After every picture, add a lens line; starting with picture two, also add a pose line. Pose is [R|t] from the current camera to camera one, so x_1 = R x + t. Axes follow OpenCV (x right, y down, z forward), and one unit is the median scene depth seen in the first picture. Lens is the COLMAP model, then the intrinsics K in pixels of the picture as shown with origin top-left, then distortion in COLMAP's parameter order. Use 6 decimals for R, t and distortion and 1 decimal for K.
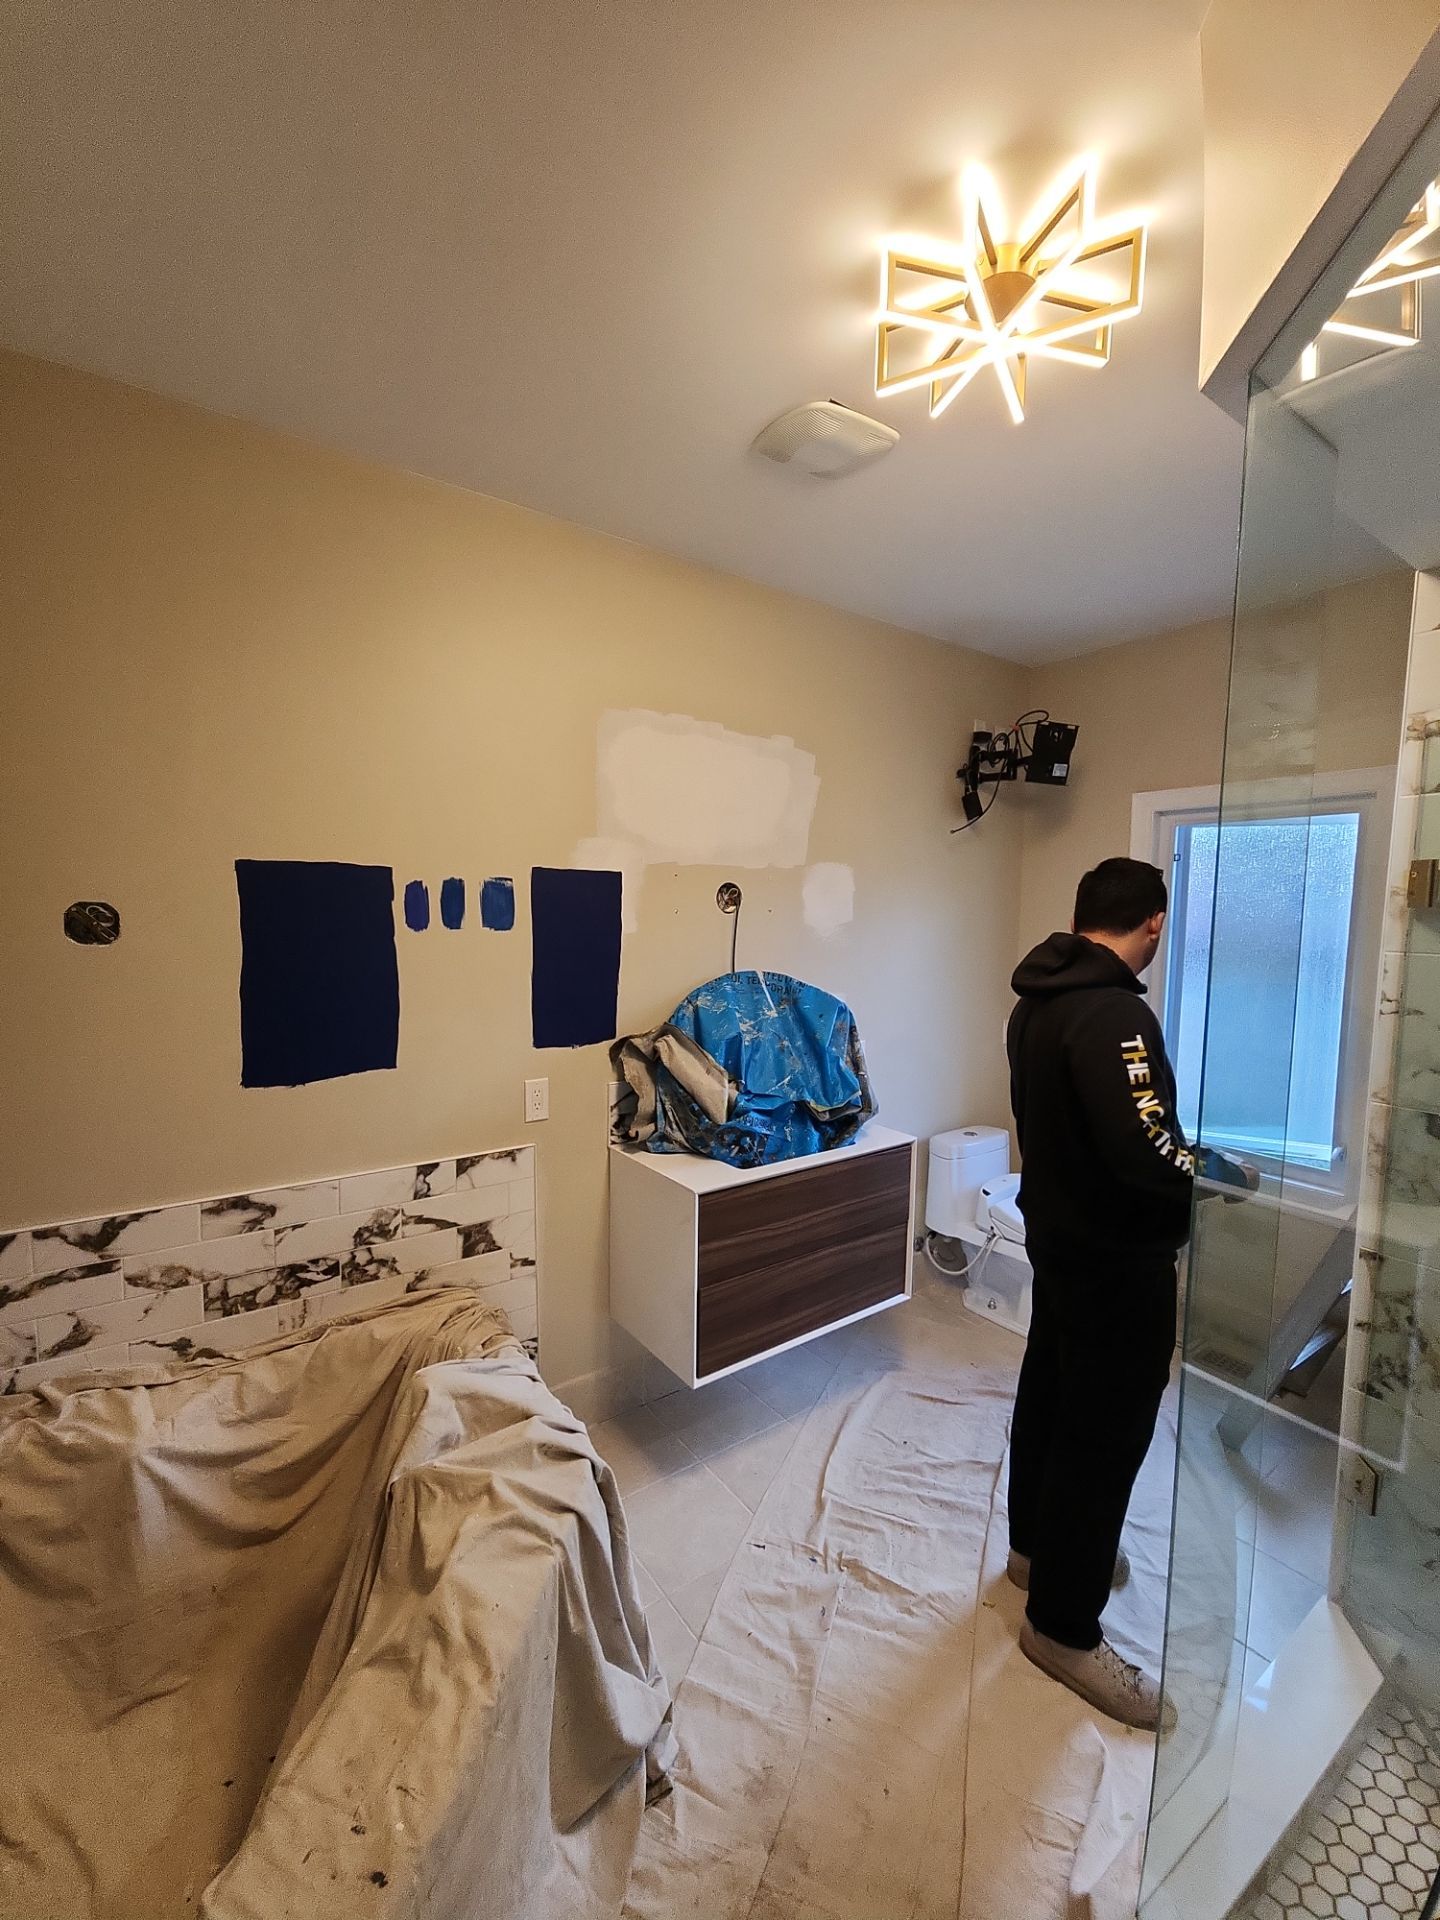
lens RADIAL K [[786.3, 0, 711.5], [0, 786.3, 979.6], [0, 0, 1]] dist [0.000849, -0.000416]
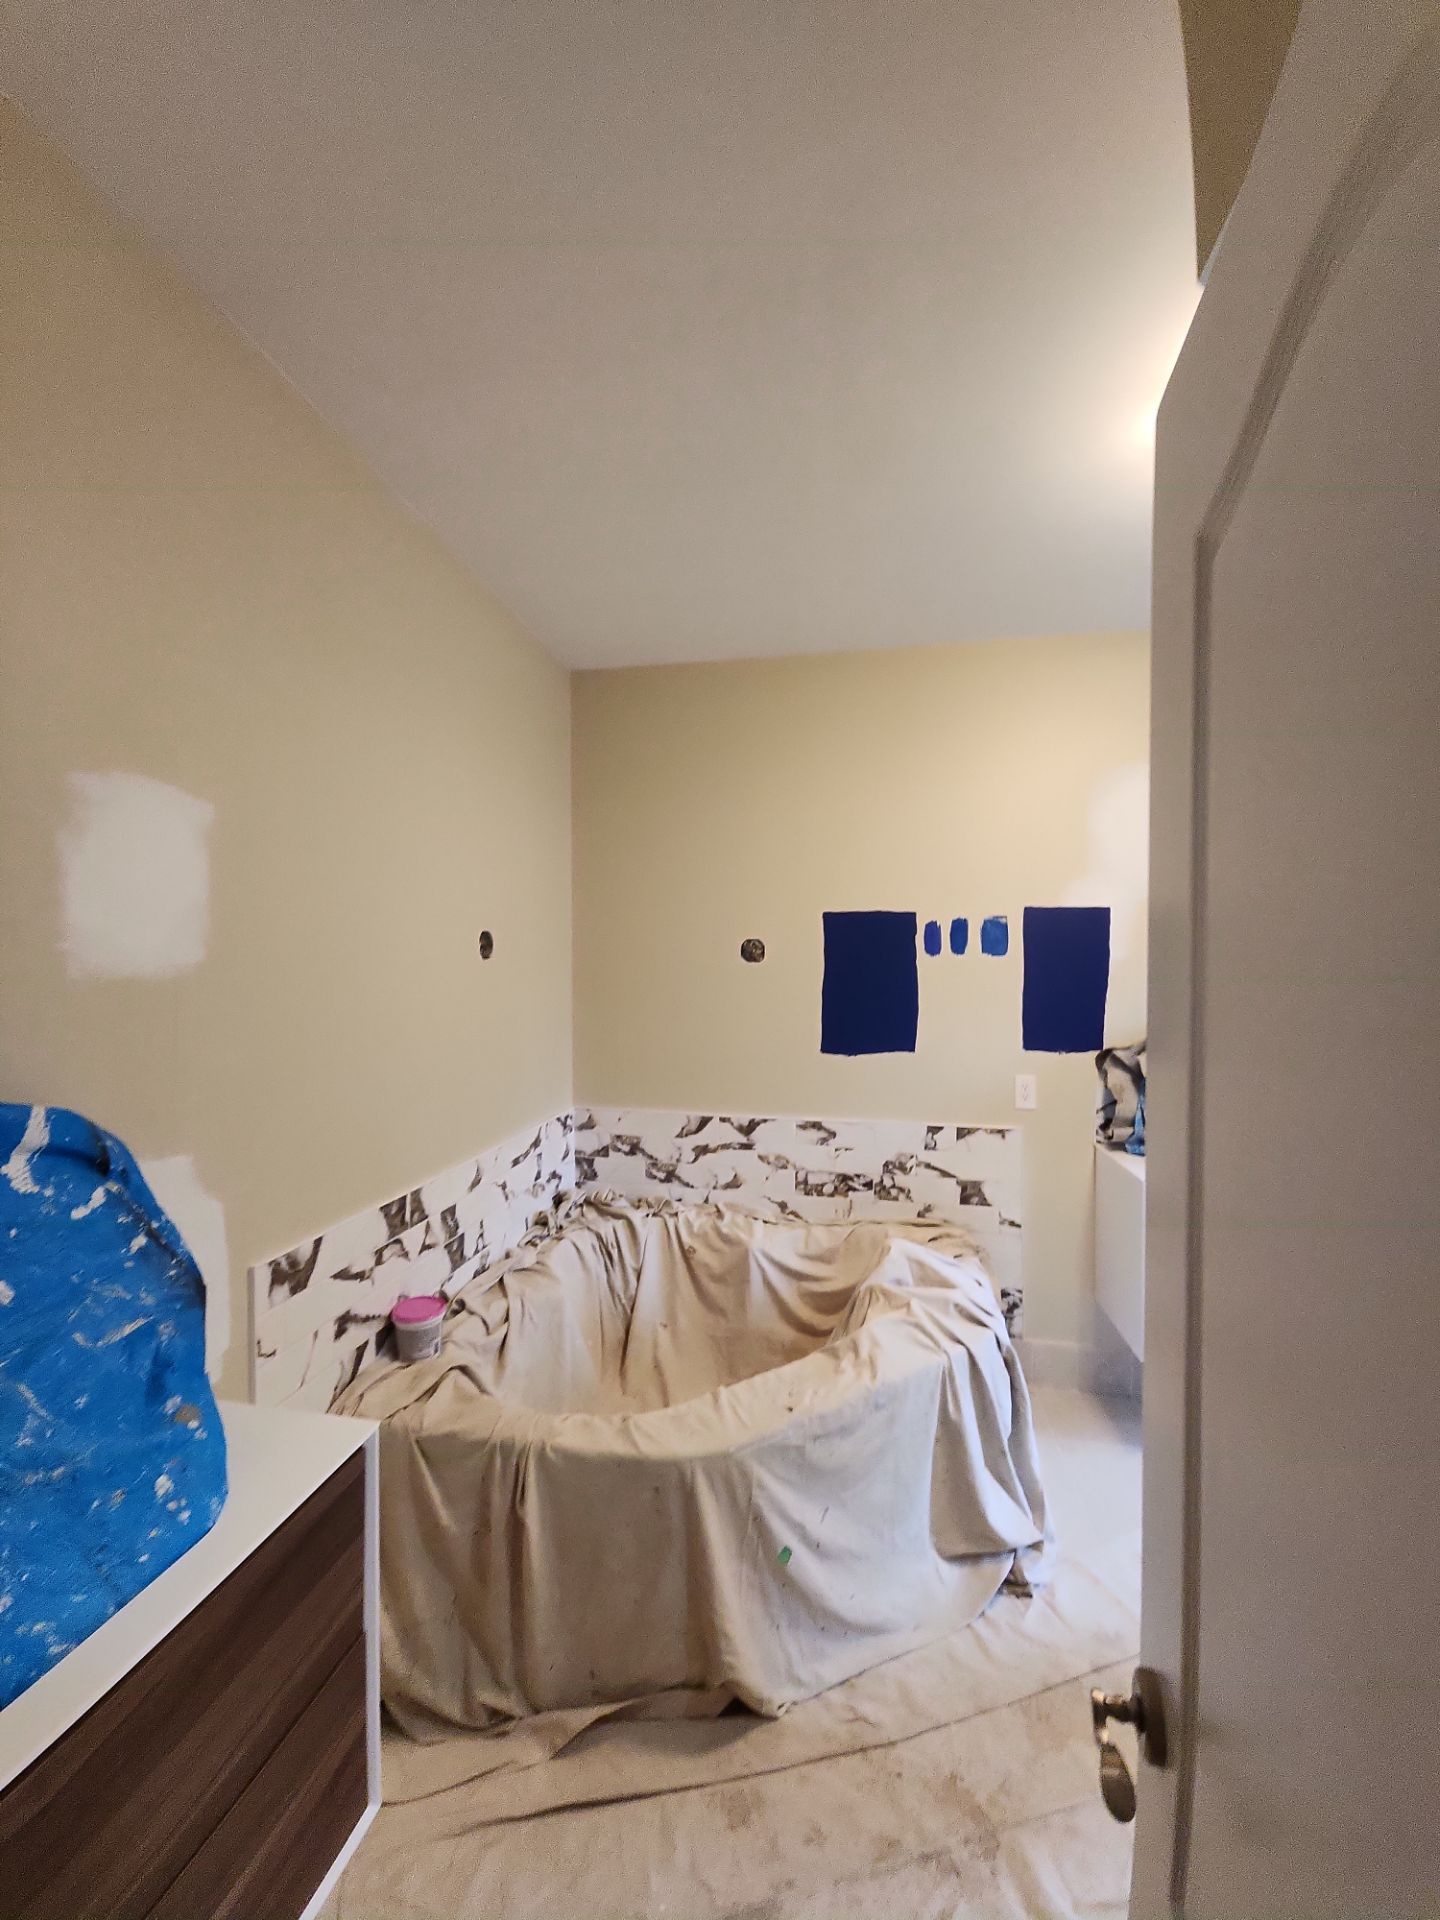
lens RADIAL K [[786.3, 0, 711.5], [0, 786.3, 979.6], [0, 0, 1]] dist [0.000849, -0.000416]
pose [[0.694720, 0.003626, -0.719271, 0.356924], [-0.058249, 0.996987, -0.051234, 0.073747], [0.716918, 0.077490, 0.692837, -0.252258]]
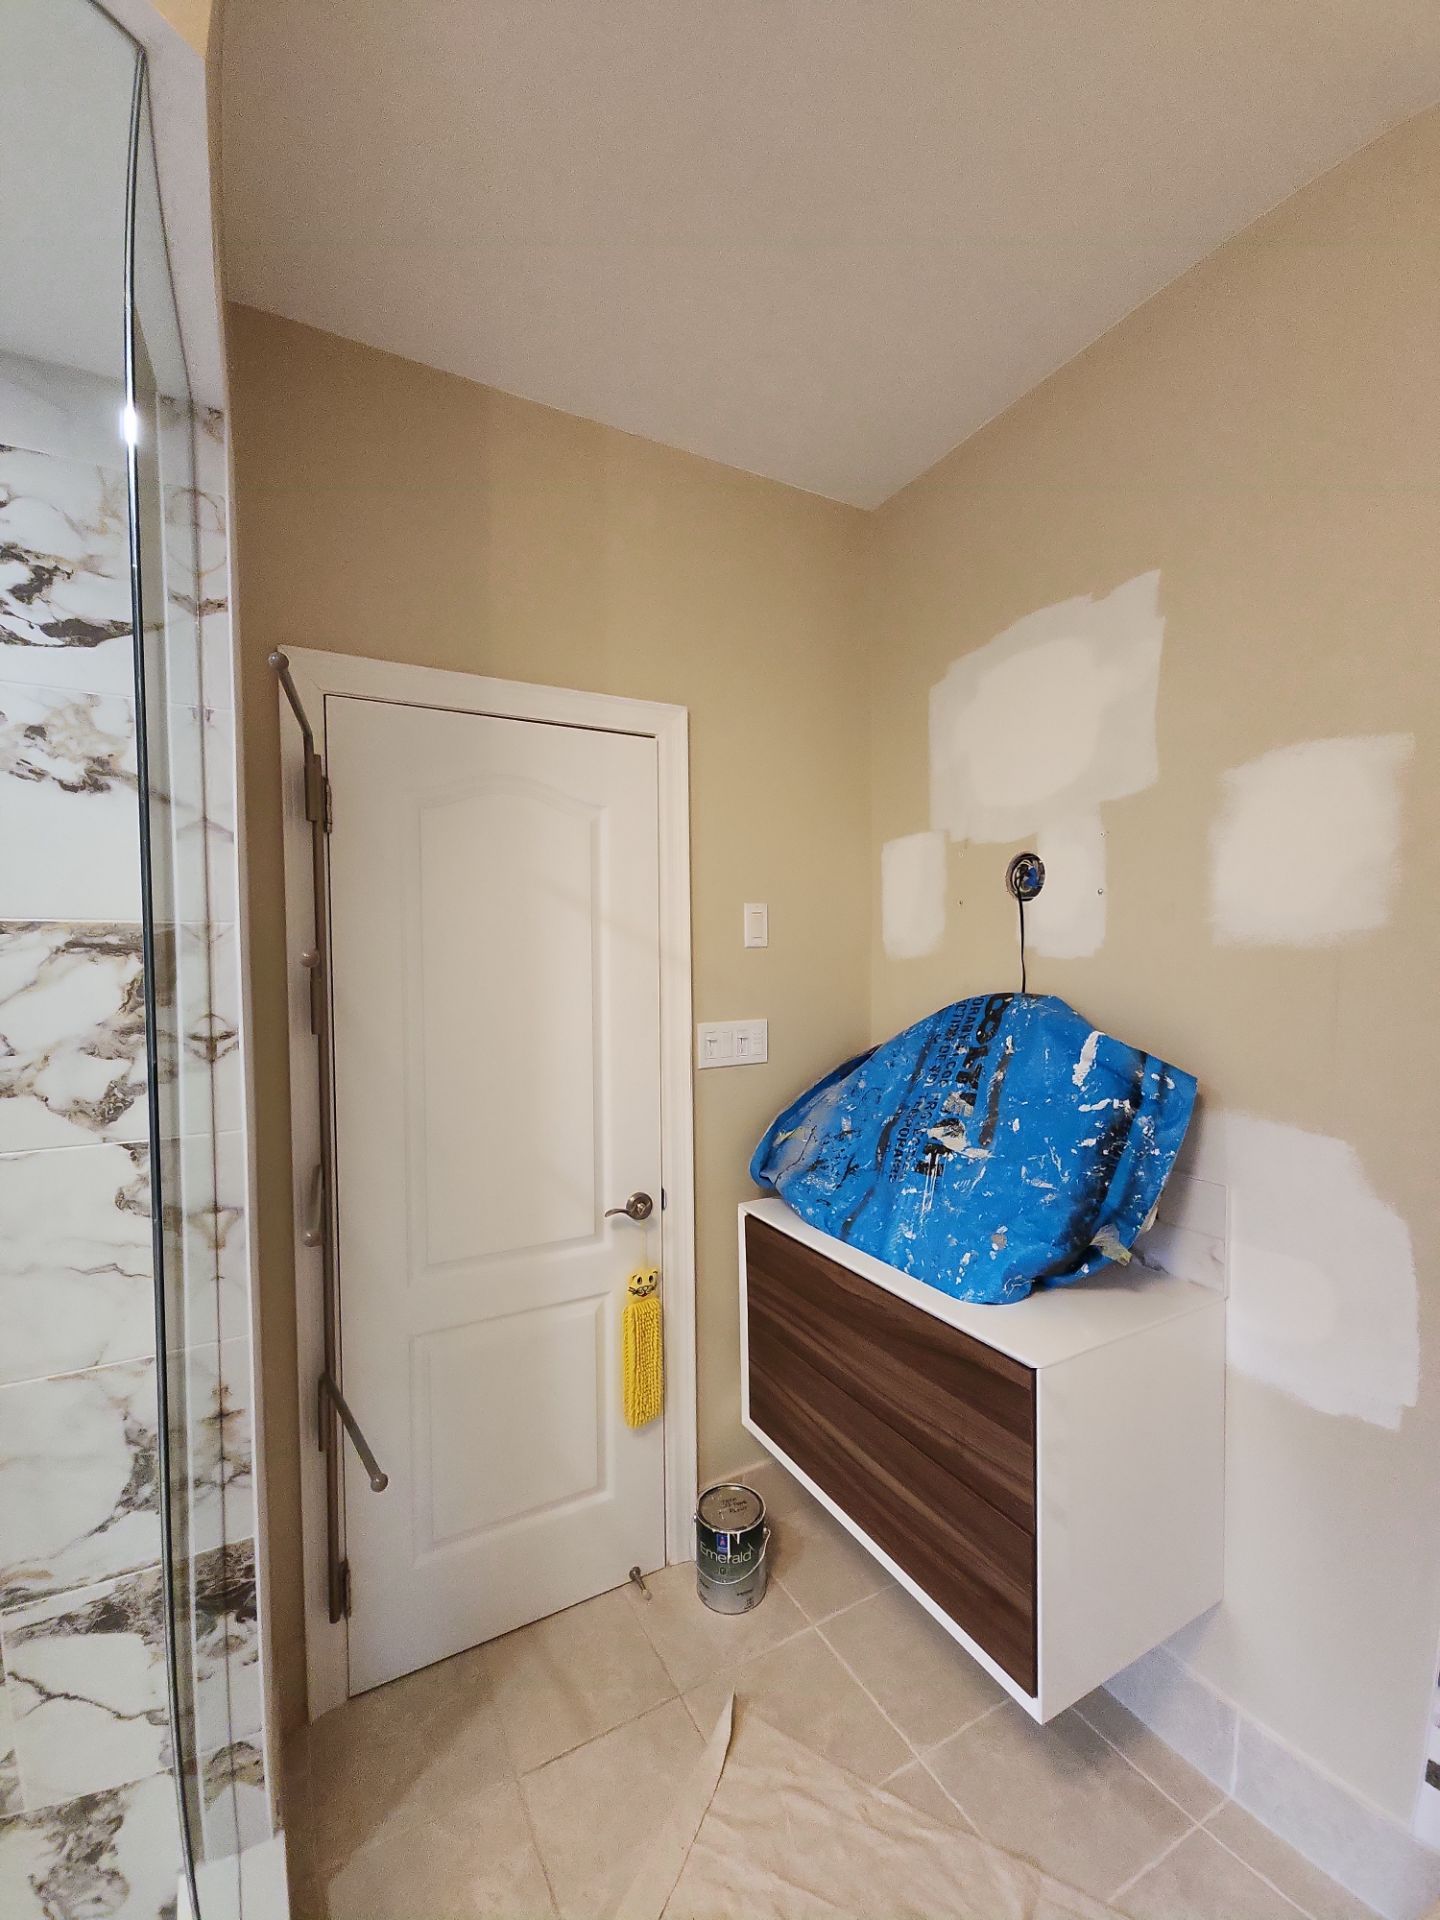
lens RADIAL K [[786.3, 0, 711.5], [0, 786.3, 979.6], [0, 0, 1]] dist [0.000849, -0.000416]
pose [[-0.993241, -0.004414, 0.115989, -0.004368], [0.010317, 0.991964, 0.126097, 0.010803], [-0.115613, 0.126441, -0.985214, 0.513268]]
